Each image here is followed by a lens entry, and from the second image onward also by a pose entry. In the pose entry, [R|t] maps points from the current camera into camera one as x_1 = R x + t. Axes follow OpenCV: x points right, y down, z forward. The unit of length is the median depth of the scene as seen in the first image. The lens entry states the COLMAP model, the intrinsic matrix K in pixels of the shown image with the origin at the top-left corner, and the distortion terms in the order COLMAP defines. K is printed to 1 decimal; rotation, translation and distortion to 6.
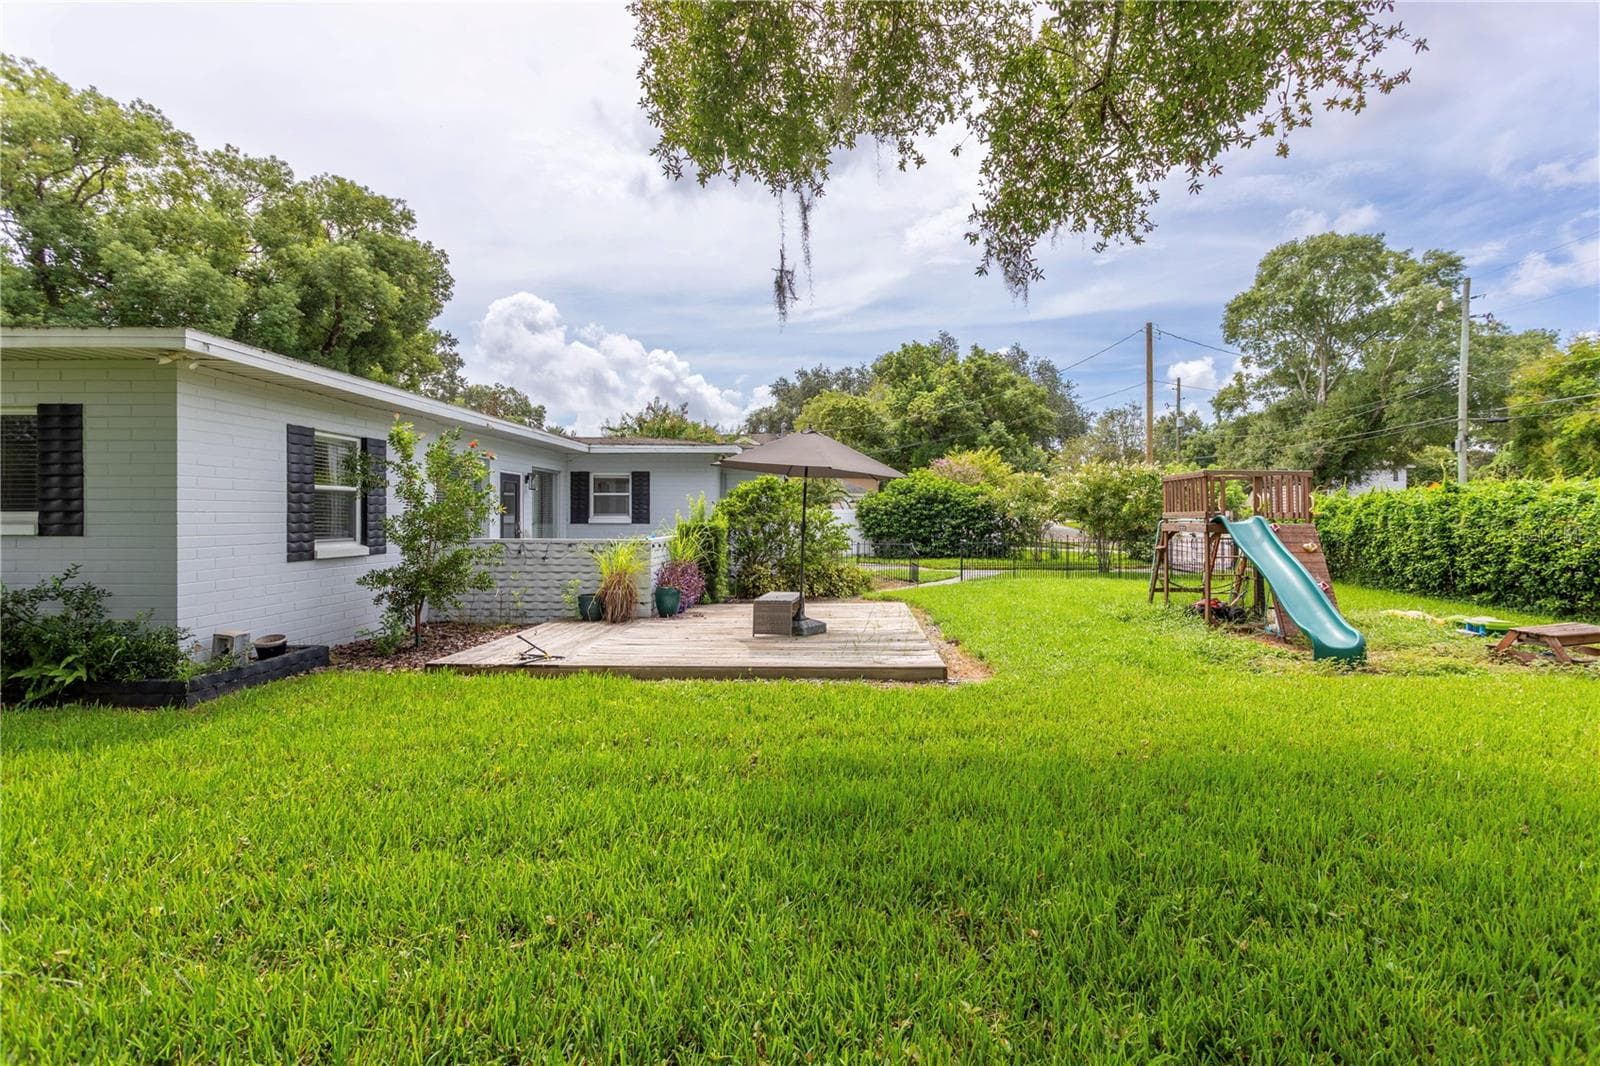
lens RADIAL K [[757.0, 0, 805.6], [0, 757.0, 519.2], [0, 0, 1]] dist [0.004964, -0.000859]
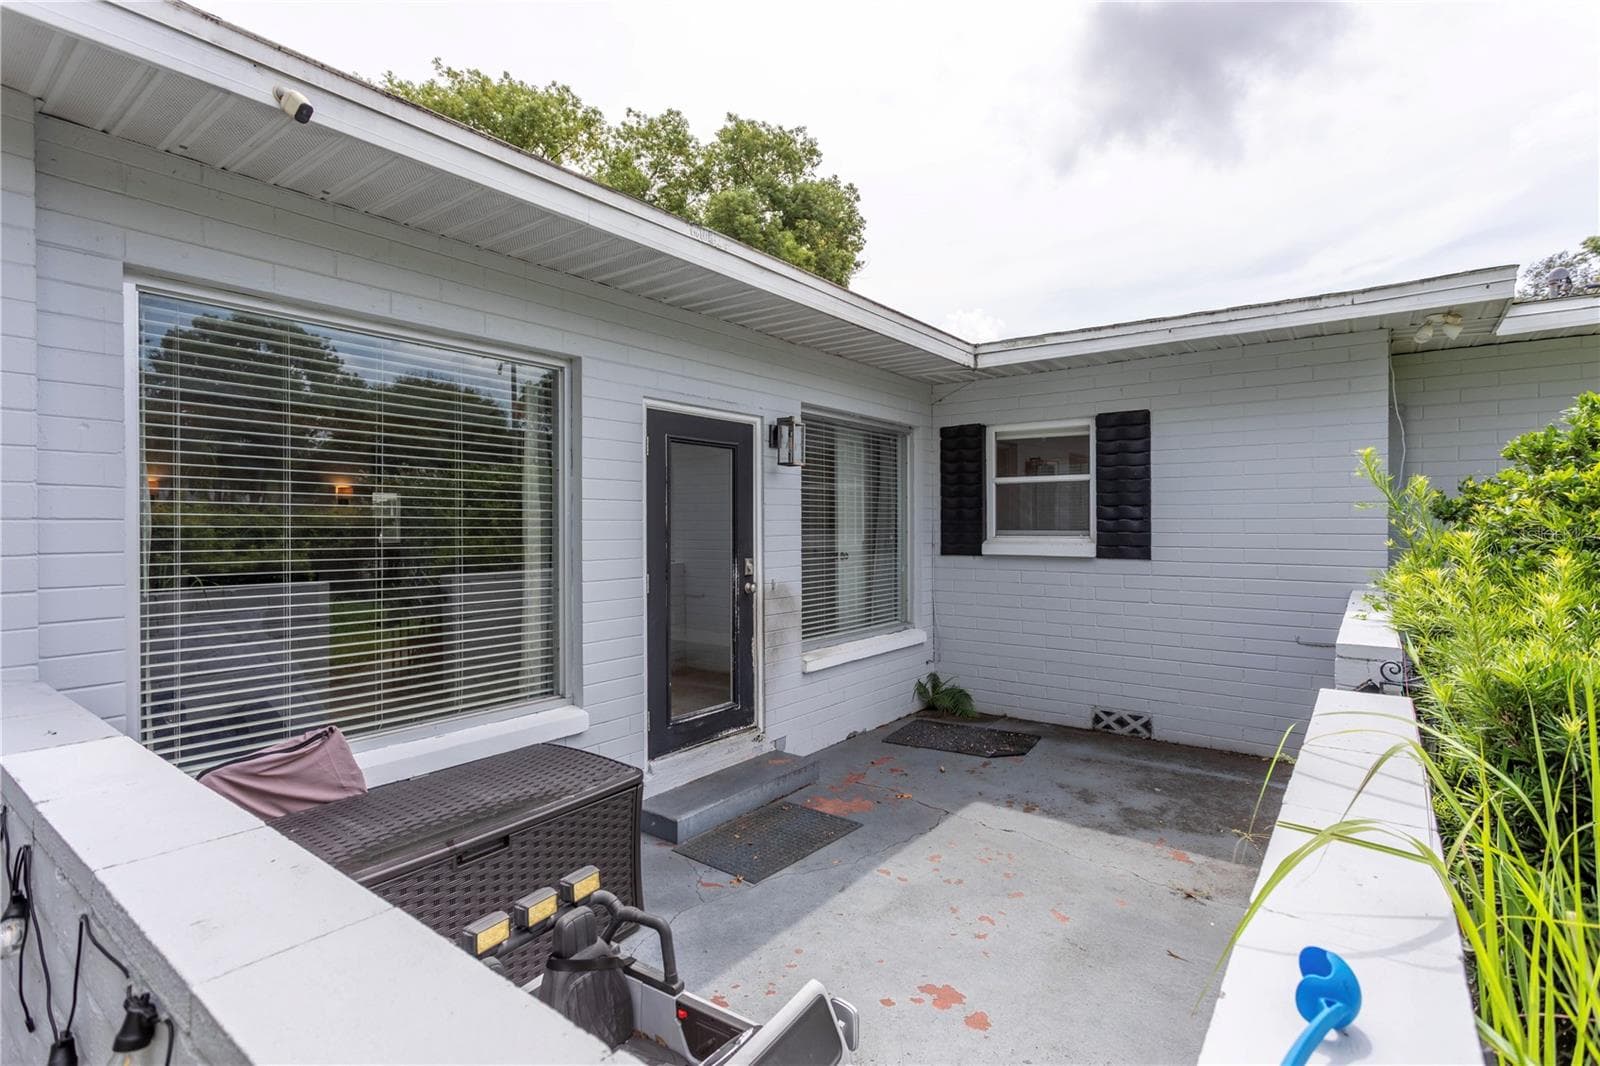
lens RADIAL K [[757.0, 0, 796.5], [0, 757.0, 526.1], [0, 0, 1]] dist [0.004964, -0.000859]
pose [[0.811590, -0.001321, -0.584226, -0.092851], [0.000174, 0.999998, -0.002019, -0.006225], [0.584228, 0.001537, 0.811588, 0.429218]]
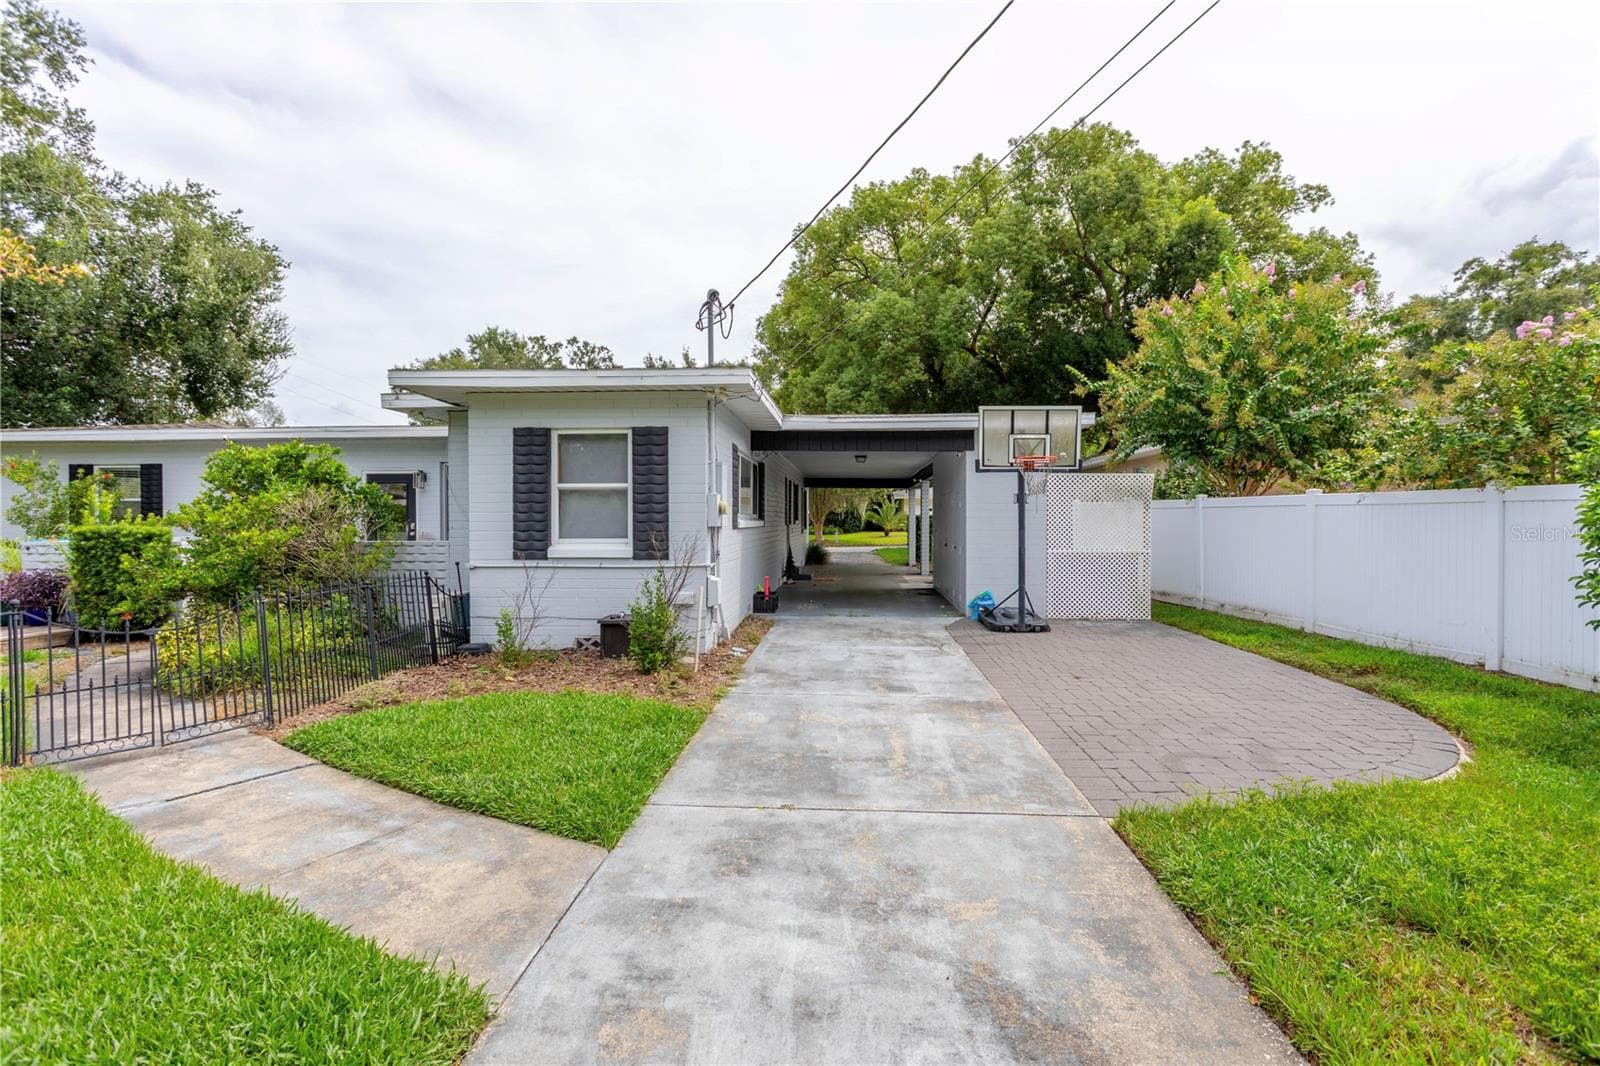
lens RADIAL K [[757.0, 0, 805.3], [0, 757.0, 531.3], [0, 0, 1]] dist [0.004964, -0.000859]
pose [[-0.021937, 0.011092, -0.999698, 0.321228], [-0.001425, 0.999937, 0.011126, 0.001236], [0.999758, 0.001668, -0.021920, 0.881788]]
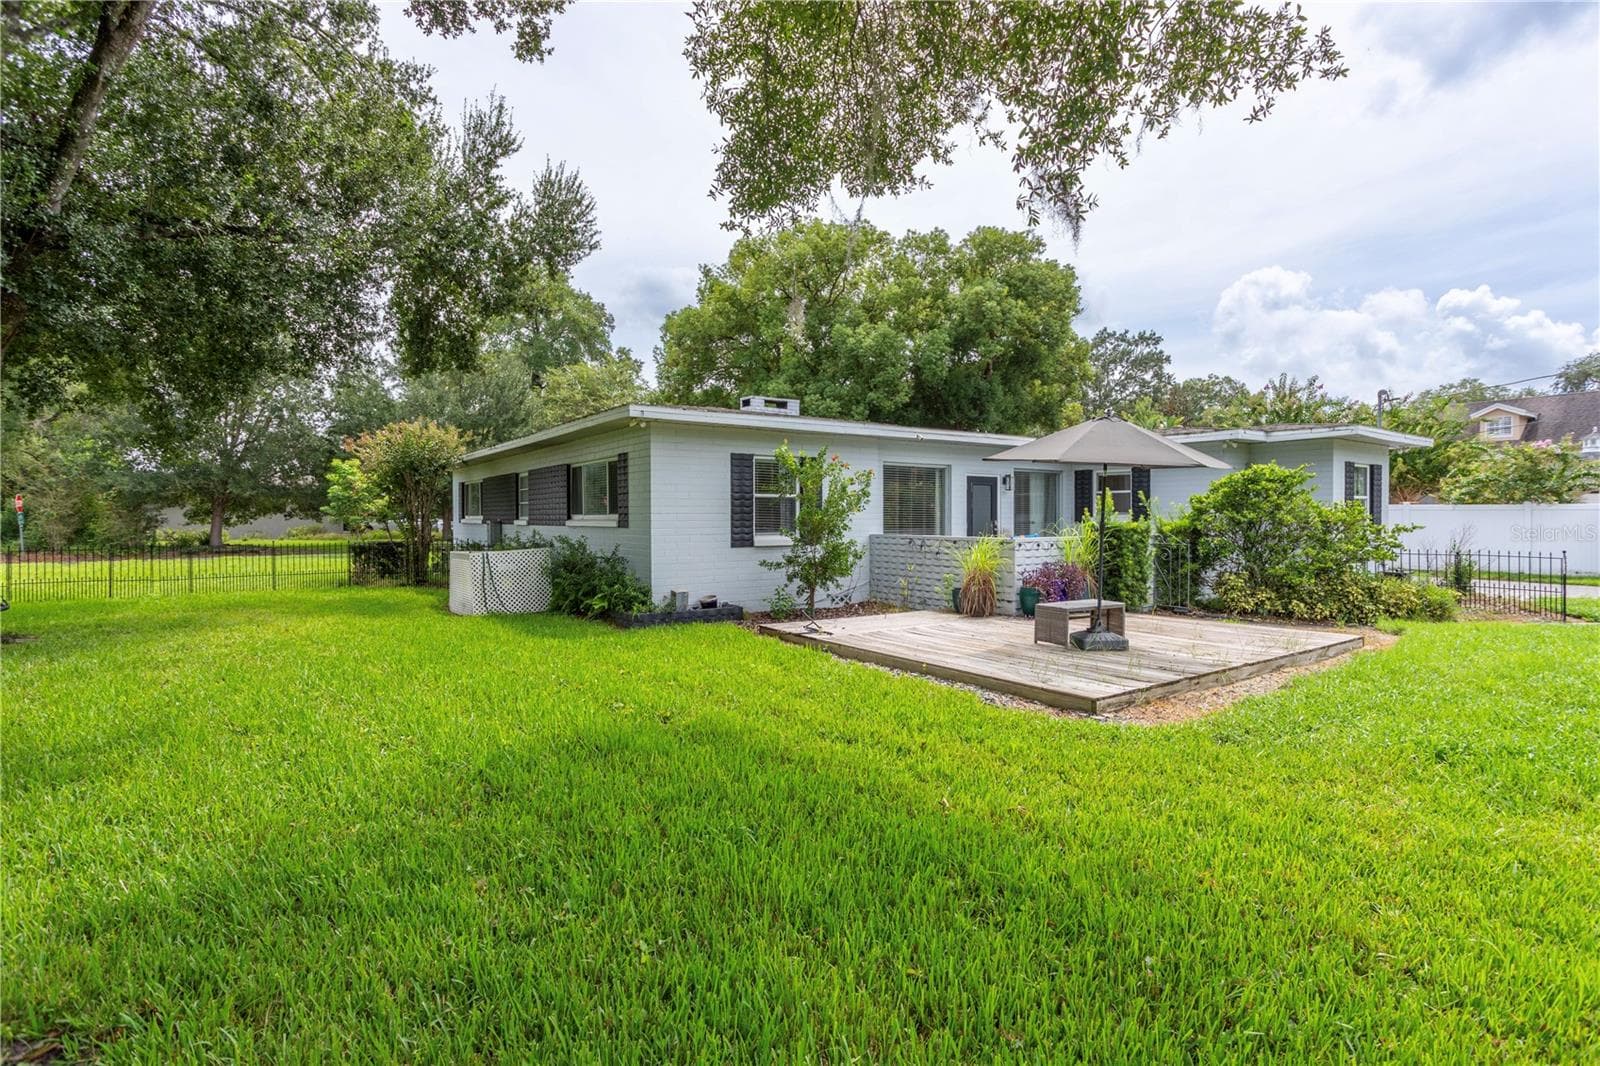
lens RADIAL K [[757.0, 0, 809.1], [0, 757.0, 531.3], [0, 0, 1]] dist [0.004964, -0.000859]
pose [[0.608217, 0.014104, -0.793645, 0.187920], [0.000988, 0.999828, 0.018525, -0.000428], [0.793770, -0.012052, 0.608099, 0.074438]]
